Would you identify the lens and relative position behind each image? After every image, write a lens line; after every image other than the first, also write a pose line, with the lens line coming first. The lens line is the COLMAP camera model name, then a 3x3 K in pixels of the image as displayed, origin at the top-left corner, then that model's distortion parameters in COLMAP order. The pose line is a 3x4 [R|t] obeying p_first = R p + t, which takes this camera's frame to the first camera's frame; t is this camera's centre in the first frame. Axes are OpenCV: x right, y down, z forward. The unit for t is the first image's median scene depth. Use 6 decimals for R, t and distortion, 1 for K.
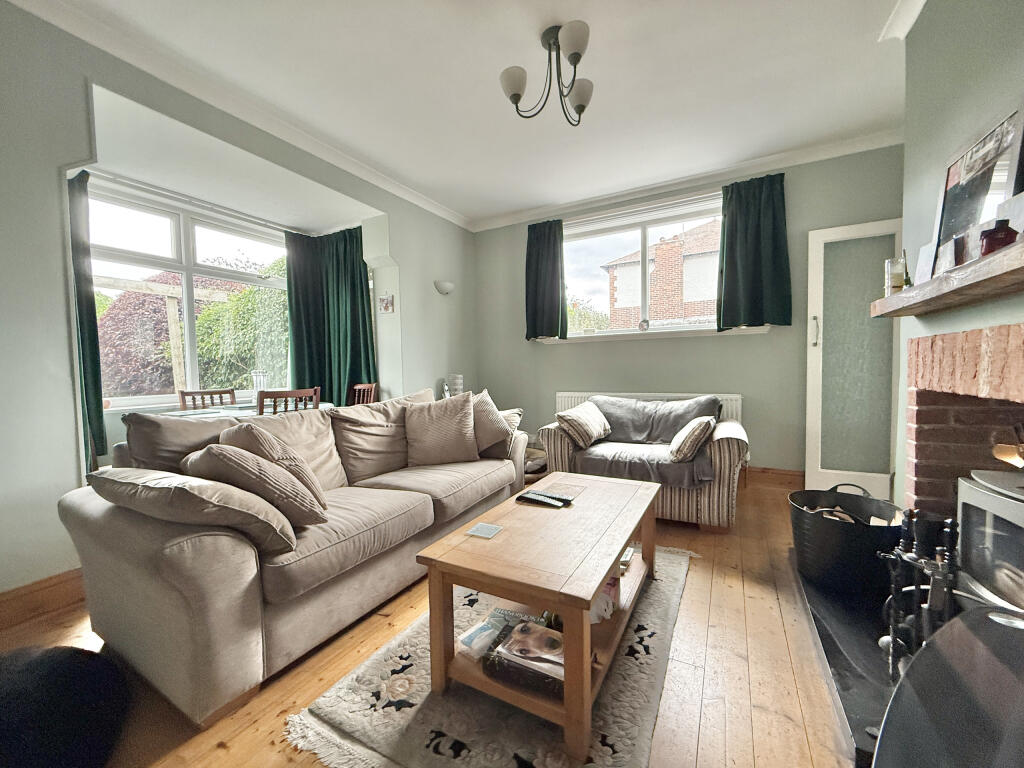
lens RADIAL K [[407.5, 0, 509.8], [0, 407.5, 382.5], [0, 0, 1]] dist [-0.000155, 0.000436]
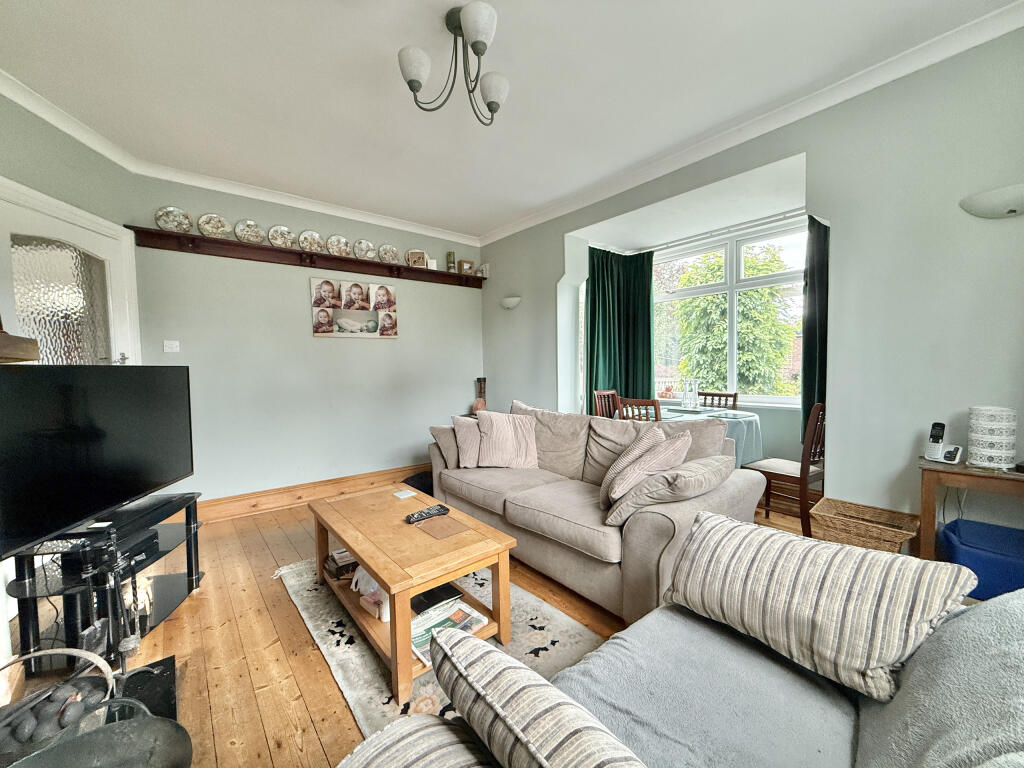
lens RADIAL K [[407.5, 0, 507.0], [0, 407.5, 384.4], [0, 0, 1]] dist [-0.000155, 0.000436]
pose [[-0.381796, 0.071370, -0.921487, 0.550751], [-0.008132, 0.996716, 0.080566, -0.091169], [0.924211, 0.038253, -0.379962, 0.870641]]
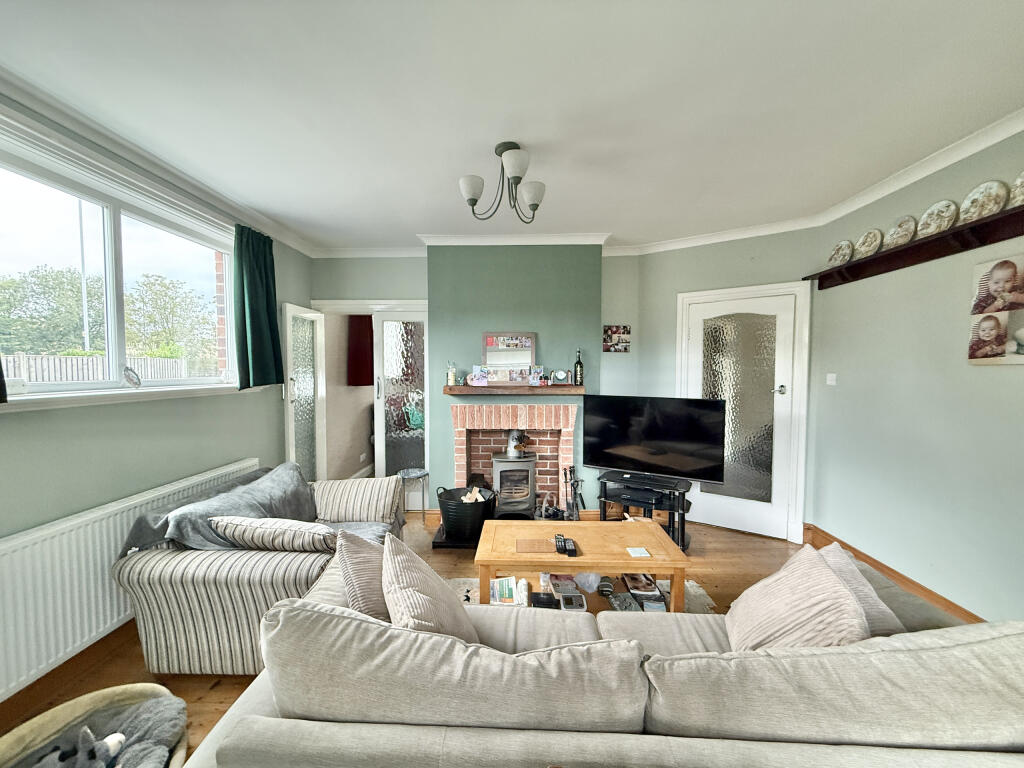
lens RADIAL K [[407.5, 0, 510.8], [0, 407.5, 385.9], [0, 0, 1]] dist [-0.000155, 0.000436]
pose [[-0.442642, -0.018895, 0.896499, -0.548419], [0.042296, 0.998225, 0.041923, -0.152250], [-0.895700, 0.056476, -0.441057, 0.914954]]
